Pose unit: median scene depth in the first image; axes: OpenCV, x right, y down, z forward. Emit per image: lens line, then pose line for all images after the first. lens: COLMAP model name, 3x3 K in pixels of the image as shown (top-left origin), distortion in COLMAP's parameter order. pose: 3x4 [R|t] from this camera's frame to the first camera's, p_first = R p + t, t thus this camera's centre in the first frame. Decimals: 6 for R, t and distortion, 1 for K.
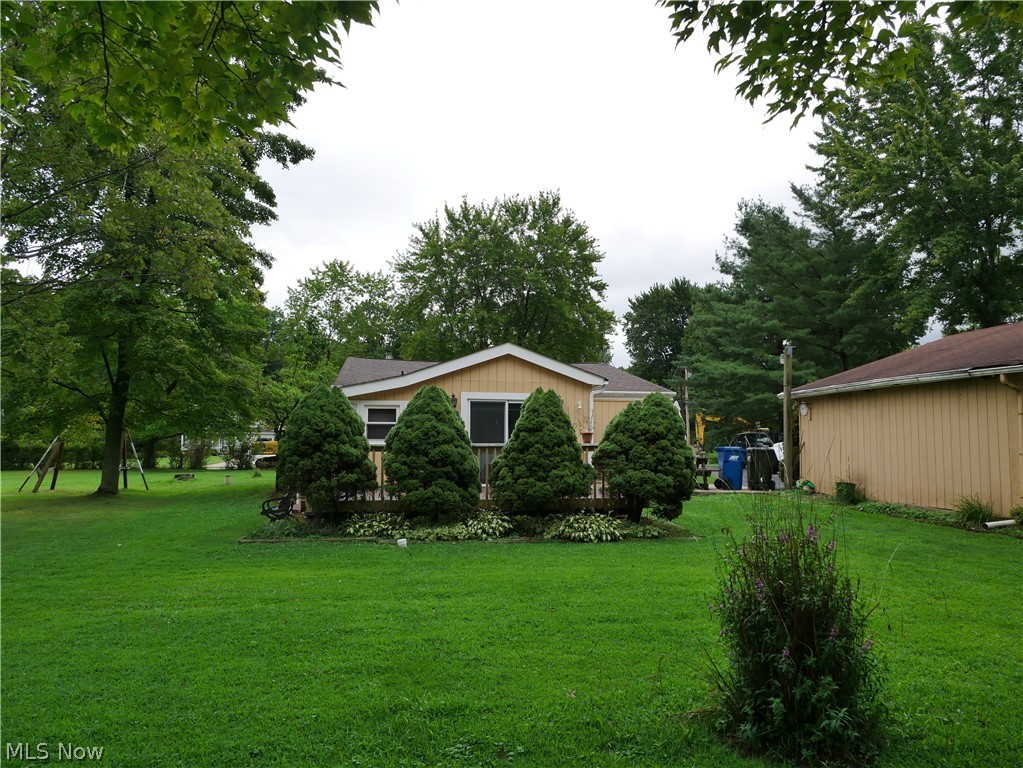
lens RADIAL K [[740.7, 0, 511.5], [0, 740.7, 384.0], [0, 0, 1]] dist [-0.033537, 0.002172]
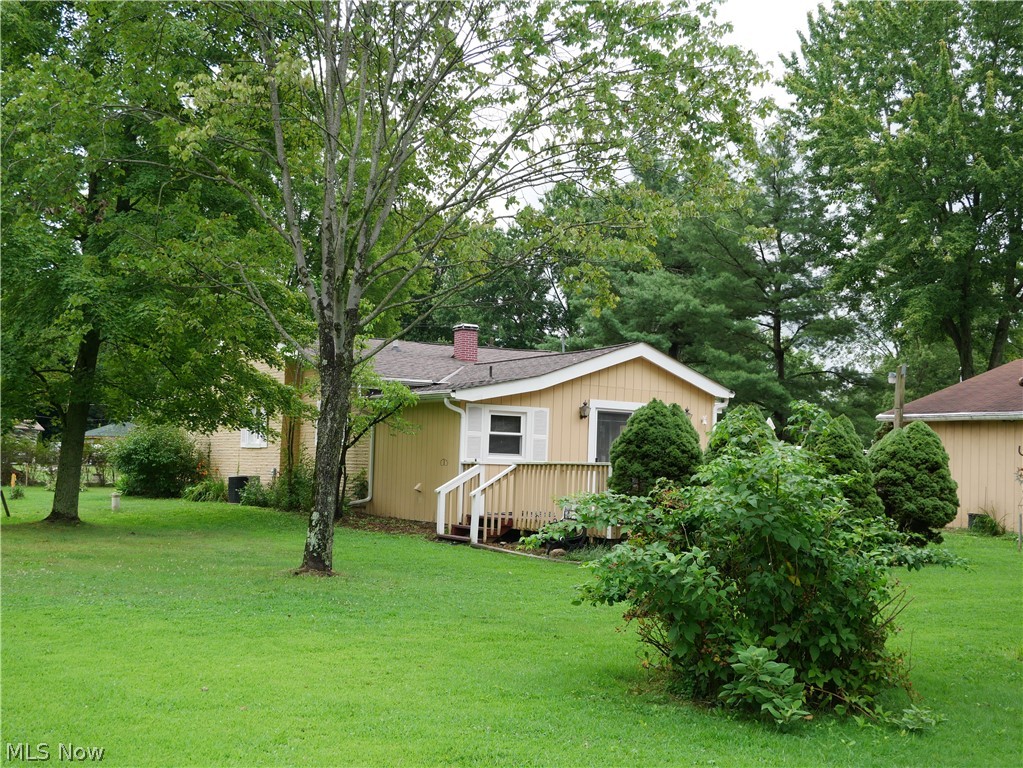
lens RADIAL K [[1197.3, 0, 511.5], [0, 1197.3, 384.0], [0, 0, 1]] dist [-0.007938, -0.015955]
pose [[0.918912, 0.051119, 0.391135, -1.017906], [-0.061831, 0.997976, 0.014833, -0.030667], [-0.389585, -0.037814, 0.920214, -0.299653]]
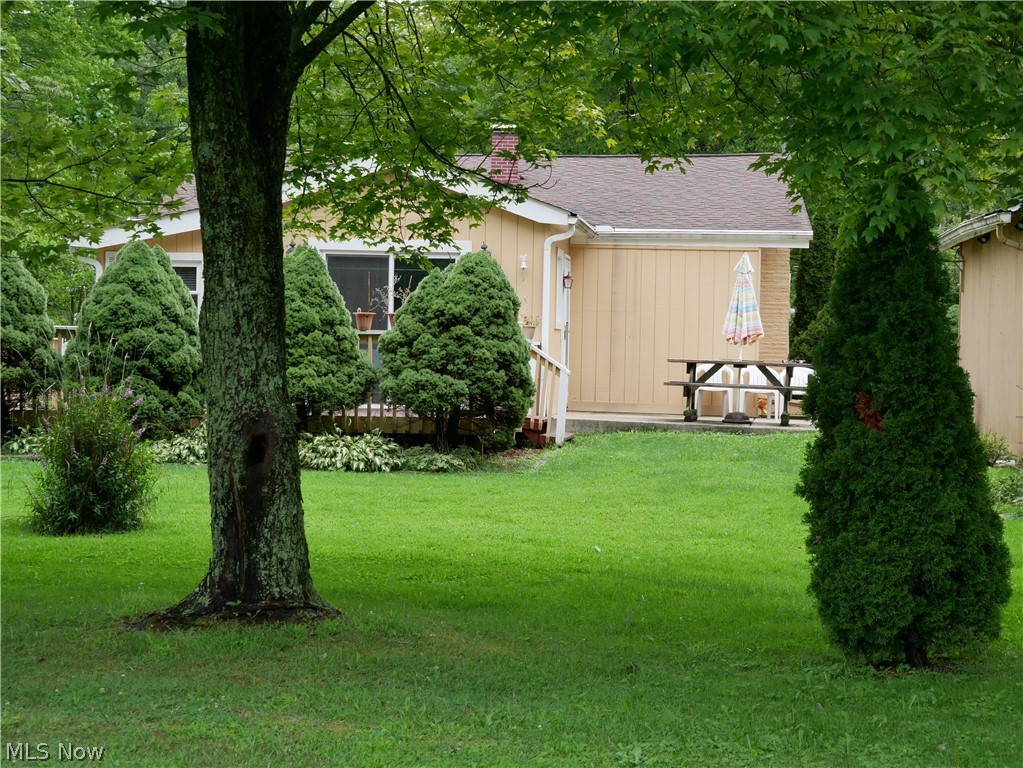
lens RADIAL K [[2346.3, 0, 511.5], [0, 2346.3, 384.0], [0, 0, 1]] dist [0.070503, 0.177901]
pose [[0.970591, 0.018359, -0.240034, 0.764127], [0.005620, 0.995088, 0.098834, -0.080934], [0.240669, -0.097276, 0.965720, -1.036757]]
